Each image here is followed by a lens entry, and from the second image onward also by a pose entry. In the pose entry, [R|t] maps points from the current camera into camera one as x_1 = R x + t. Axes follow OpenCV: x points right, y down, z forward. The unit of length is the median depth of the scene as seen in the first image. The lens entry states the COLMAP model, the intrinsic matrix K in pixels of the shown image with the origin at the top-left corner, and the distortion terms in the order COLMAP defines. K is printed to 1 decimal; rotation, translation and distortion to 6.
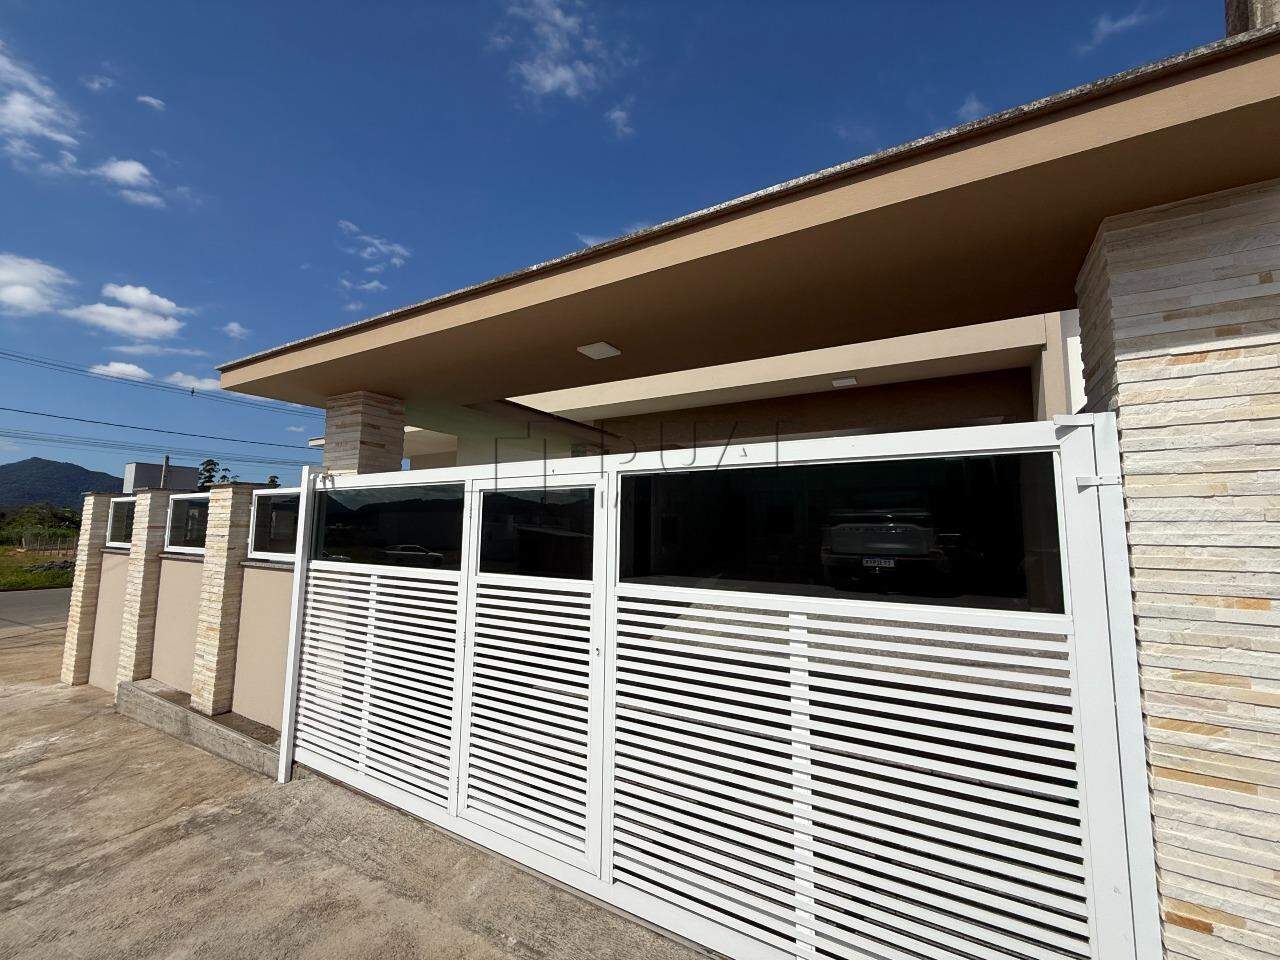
lens RADIAL K [[523.7, 0, 630.9], [0, 523.7, 482.3], [0, 0, 1]] dist [0.008457, -0.000473]
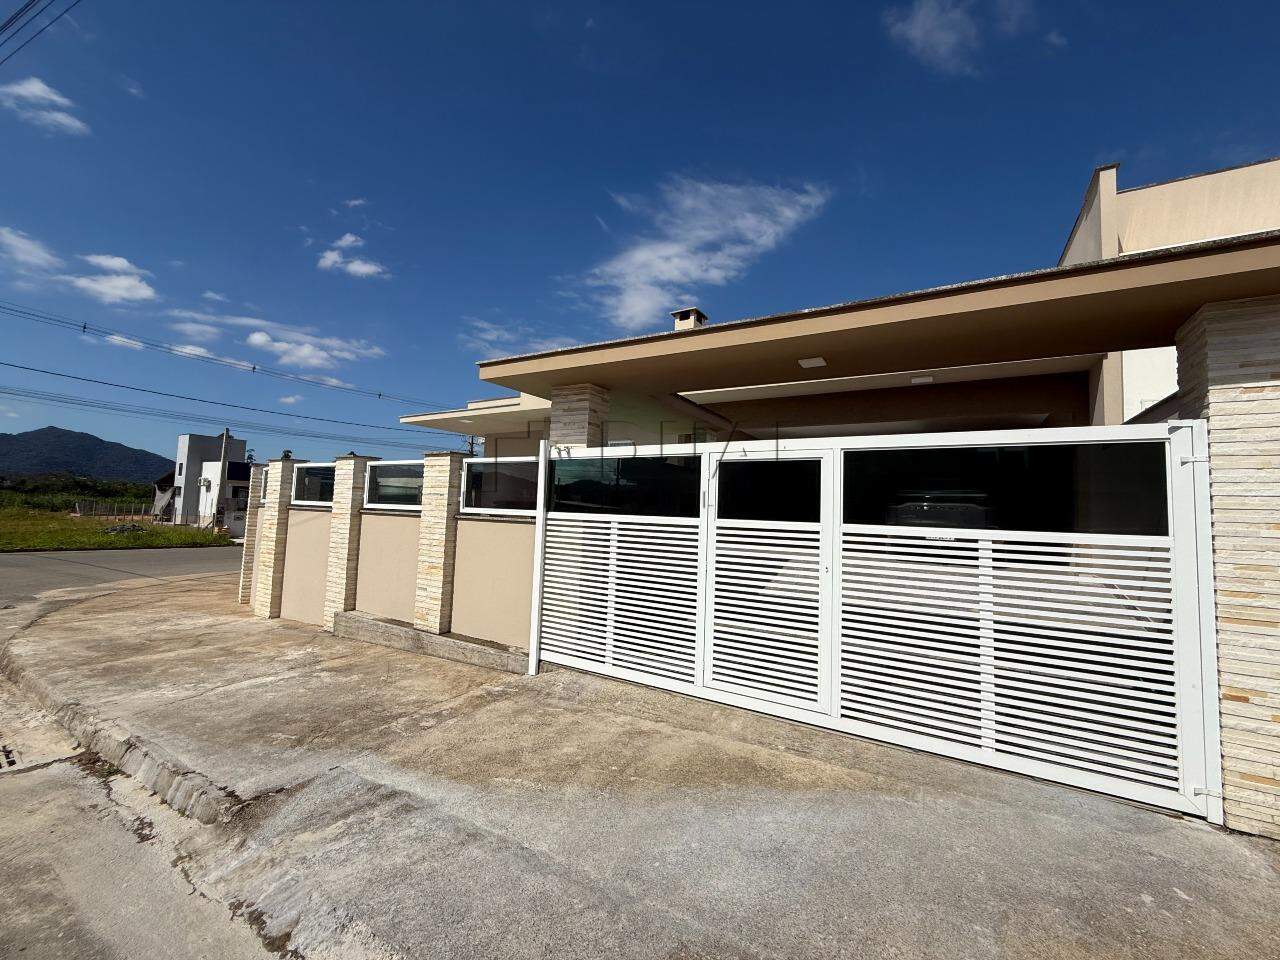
lens RADIAL K [[523.7, 0, 632.4], [0, 523.7, 481.6], [0, 0, 1]] dist [0.008457, -0.000473]
pose [[0.999673, 0.025325, -0.003560, -0.526690], [-0.025205, 0.999223, 0.030297, 0.036309], [0.004324, -0.030198, 0.999535, -0.411826]]
